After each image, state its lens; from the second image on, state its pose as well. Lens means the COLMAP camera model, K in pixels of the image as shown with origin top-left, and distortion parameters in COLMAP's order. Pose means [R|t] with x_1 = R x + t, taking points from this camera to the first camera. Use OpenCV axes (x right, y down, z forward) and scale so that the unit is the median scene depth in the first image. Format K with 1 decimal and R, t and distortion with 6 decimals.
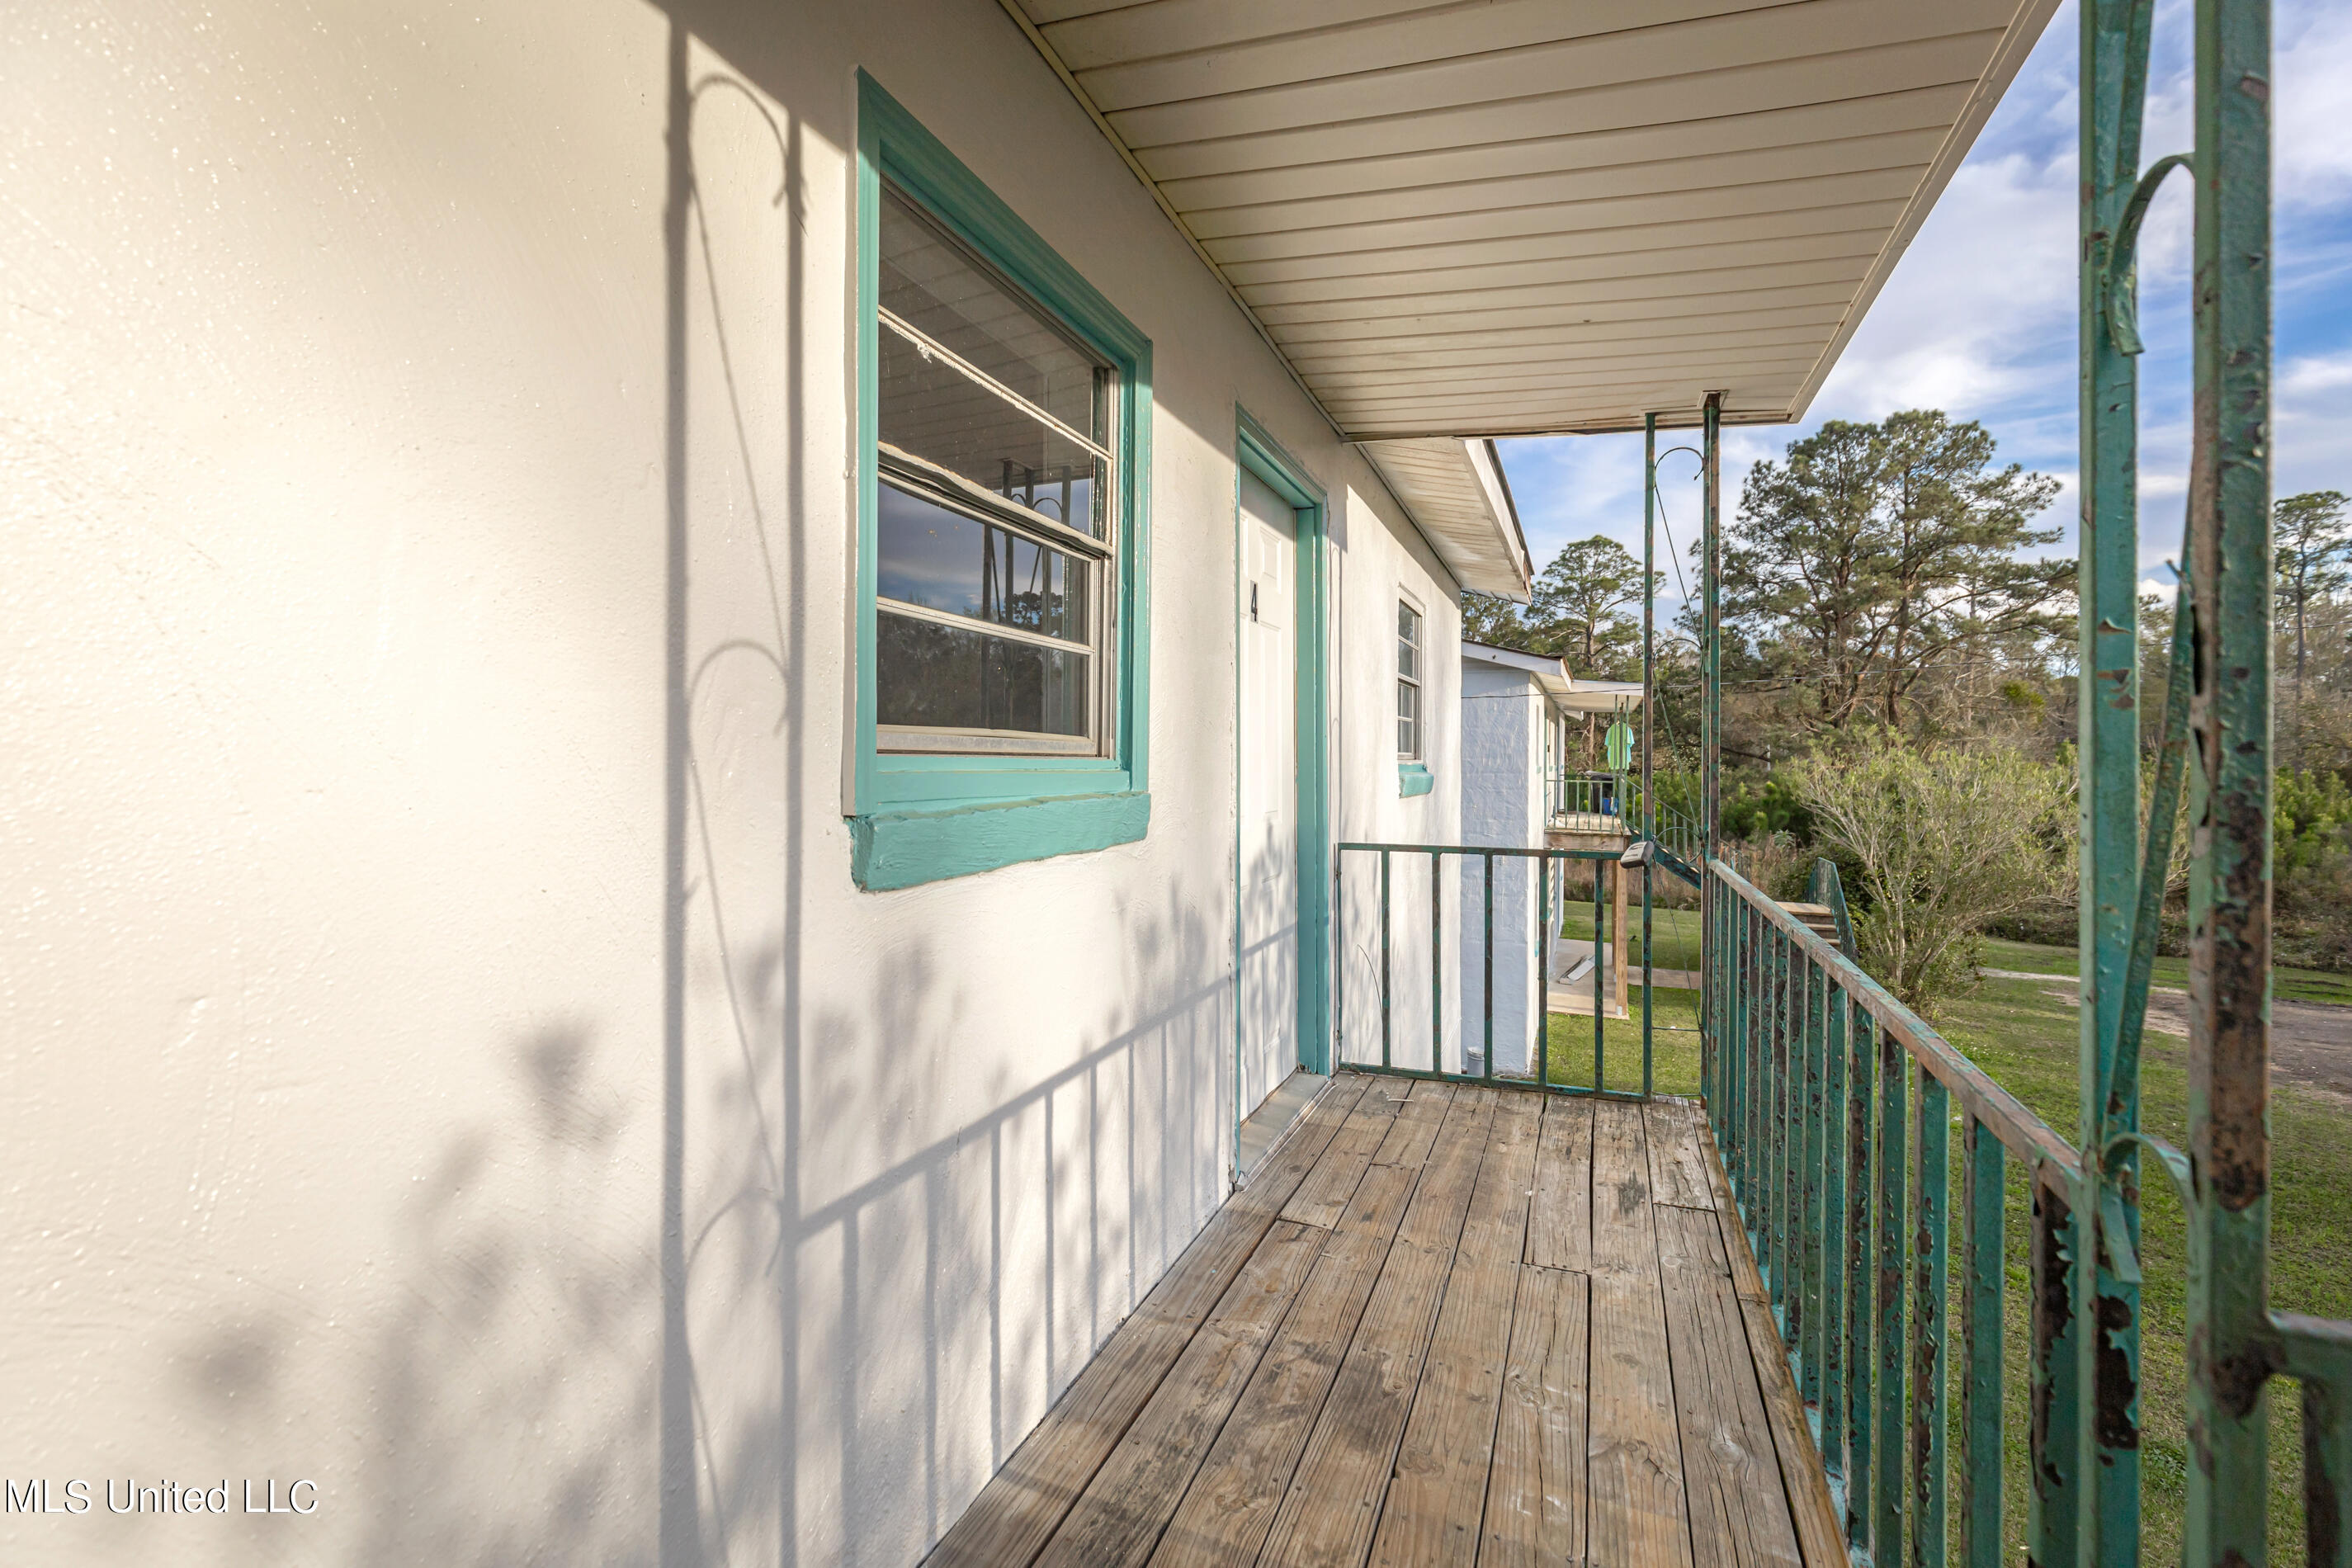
lens RADIAL K [[1089.4, 0, 1119.5], [0, 1089.4, 723.6], [0, 0, 1]] dist [0.005829, -0.000475]
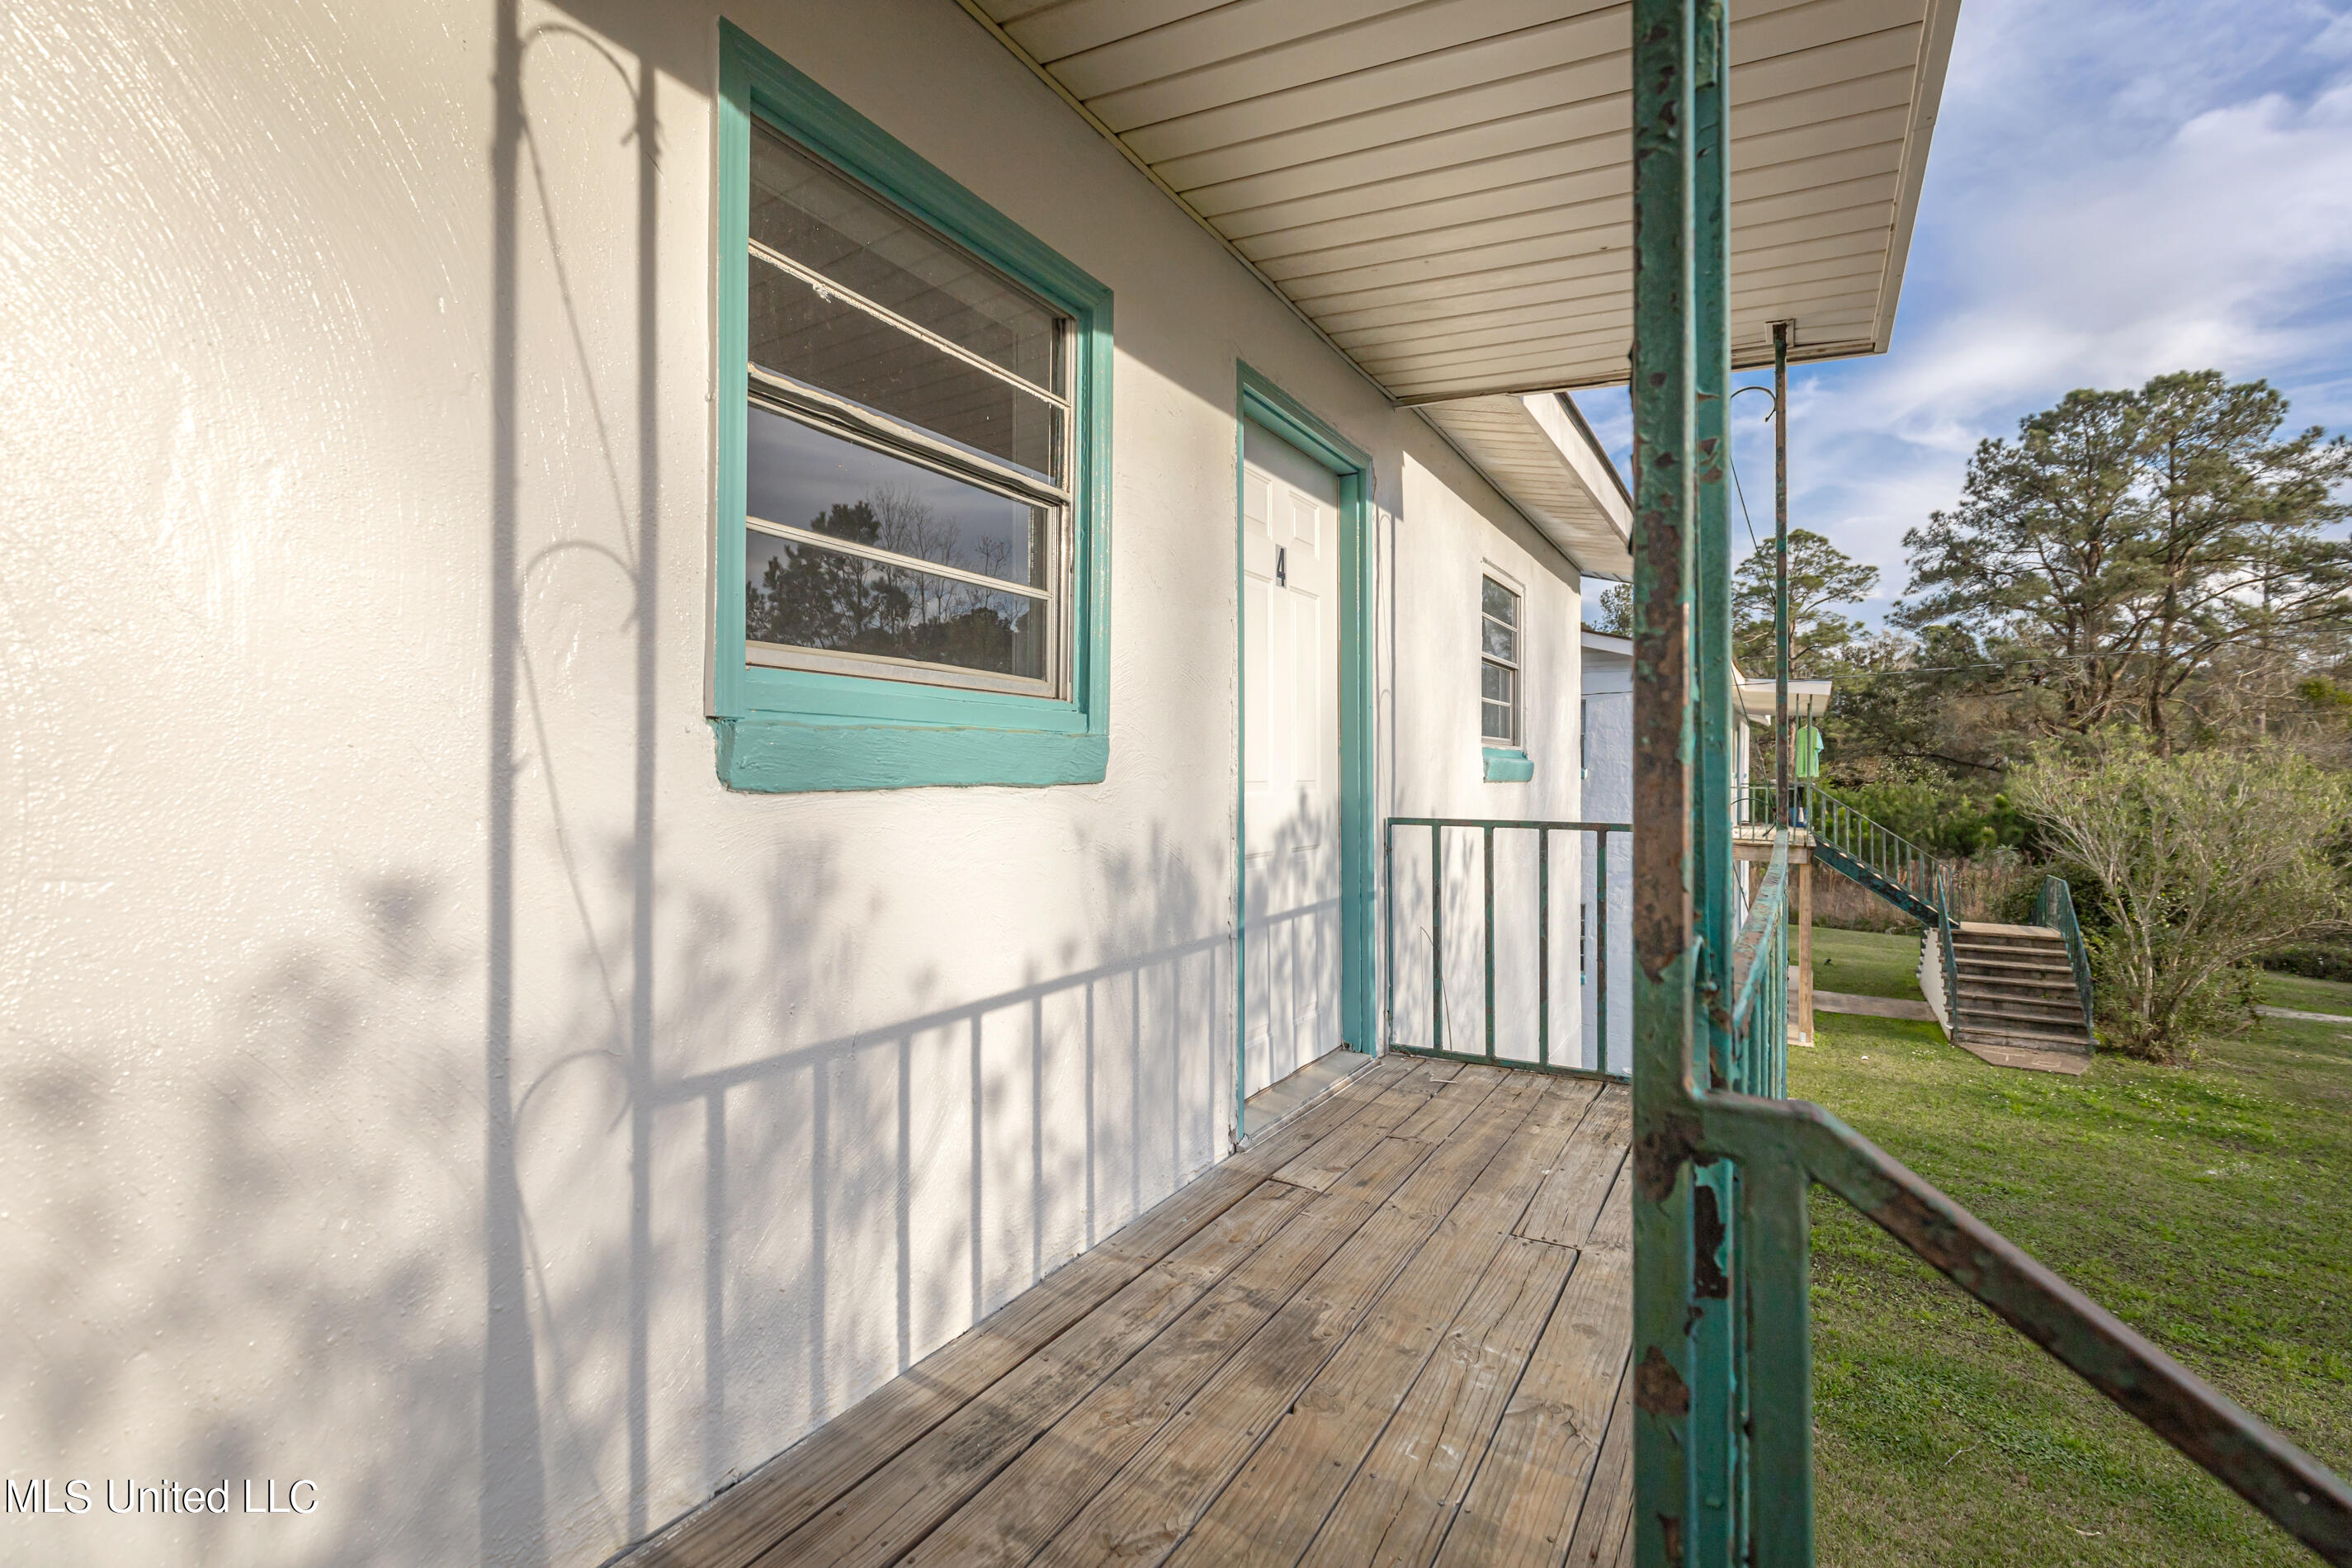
lens RADIAL K [[1089.1, 0, 1178.5], [0, 1089.1, 754.8], [0, 0, 1]] dist [0.005140, 0.000397]
pose [[0.986824, -0.003330, -0.161762, 0.227481], [0.002127, 0.999969, -0.007607, 0.079410], [0.161782, 0.007162, 0.986800, 0.013303]]
